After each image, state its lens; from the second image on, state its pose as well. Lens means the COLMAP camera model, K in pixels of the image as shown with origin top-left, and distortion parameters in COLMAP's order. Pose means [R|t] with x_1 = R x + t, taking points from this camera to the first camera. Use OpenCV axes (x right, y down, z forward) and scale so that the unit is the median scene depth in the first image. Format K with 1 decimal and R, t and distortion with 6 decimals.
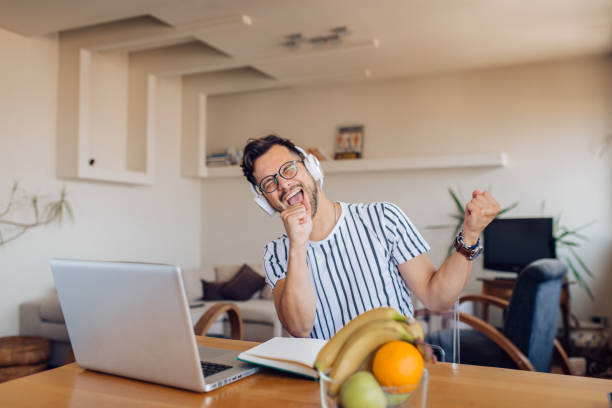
lens RADIAL K [[587.2, 0, 306.0], [0, 587.2, 204.0], [0, 0, 1]] dist [0.002504, 0.005163]
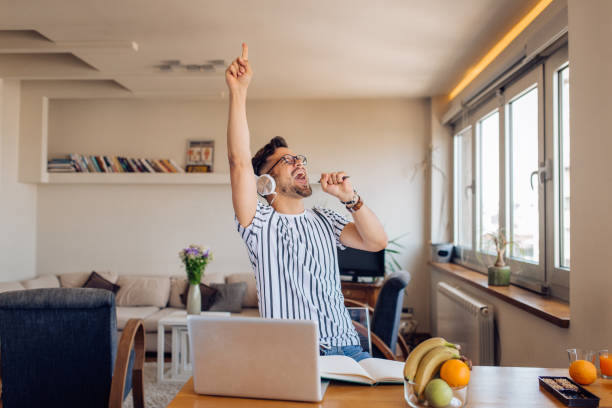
lens RADIAL K [[587.2, 0, 306.0], [0, 587.2, 204.0], [0, 0, 1]] dist [0.002504, 0.005163]
pose [[0.927911, 0.013270, 0.372566, -0.184803], [-0.021125, 0.999632, 0.017009, -0.049817], [-0.372203, -0.023653, 0.927850, -0.086607]]
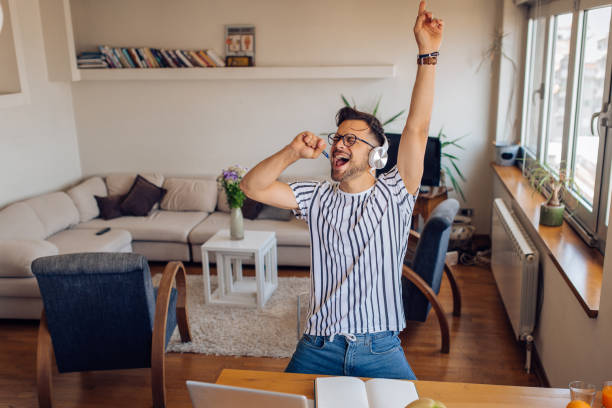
lens RADIAL K [[638.6, 0, 332.9], [0, 638.6, 220.2], [0, 0, 1]] dist [0.003746, 0.009556]
pose [[0.954120, -0.096356, 0.283498, -0.134378], [0.003322, 0.950155, 0.311760, -0.201225], [-0.299407, -0.296514, 0.906882, -0.100726]]
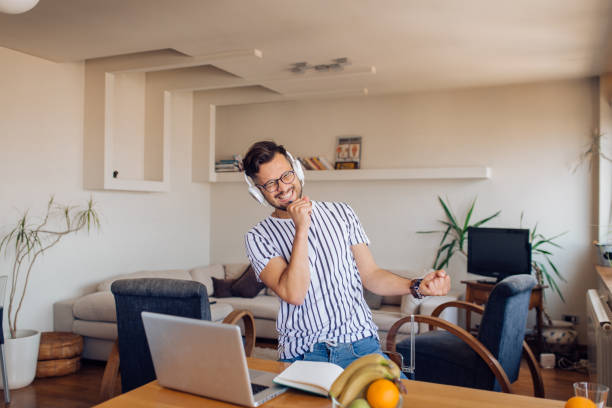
lens RADIAL K [[587.2, 0, 306.0], [0, 587.2, 204.0], [0, 0, 1]] dist [0.002504, 0.005163]
pose [[0.999967, 0.005942, 0.005551, -0.012517], [-0.006133, 0.999366, 0.035070, -0.060001], [-0.005339, -0.035103, 0.999369, -0.114132]]
